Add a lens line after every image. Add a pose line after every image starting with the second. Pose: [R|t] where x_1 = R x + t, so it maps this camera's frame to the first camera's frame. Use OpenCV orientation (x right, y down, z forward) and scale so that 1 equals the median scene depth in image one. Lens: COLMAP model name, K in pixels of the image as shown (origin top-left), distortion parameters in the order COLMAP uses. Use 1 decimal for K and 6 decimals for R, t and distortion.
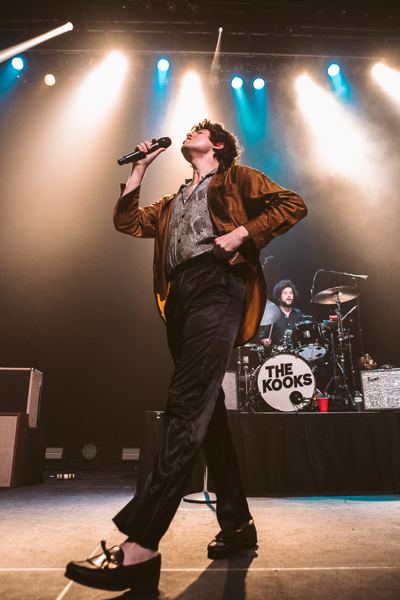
lens RADIAL K [[438.9, 0, 200.0], [0, 438.9, 300.0], [0, 0, 1]] dist [-0.061558, 0.001401]
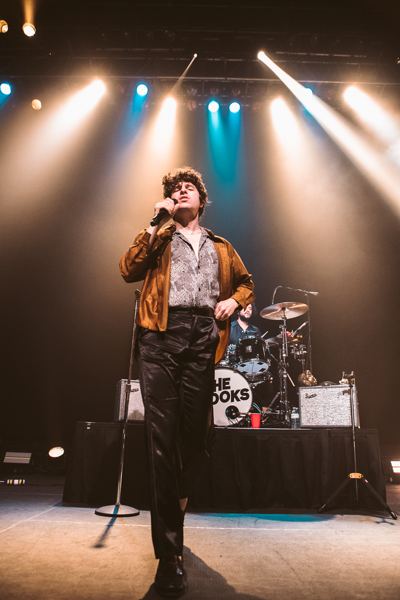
lens RADIAL K [[416.1, 0, 200.0], [0, 416.1, 300.0], [0, 0, 1]] dist [-0.082029, 0.054482]
pose [[0.999426, 0.017049, -0.029282, 0.166114], [-0.017906, 0.999412, -0.029240, -0.006062], [0.028766, 0.029747, 0.999143, 0.034119]]
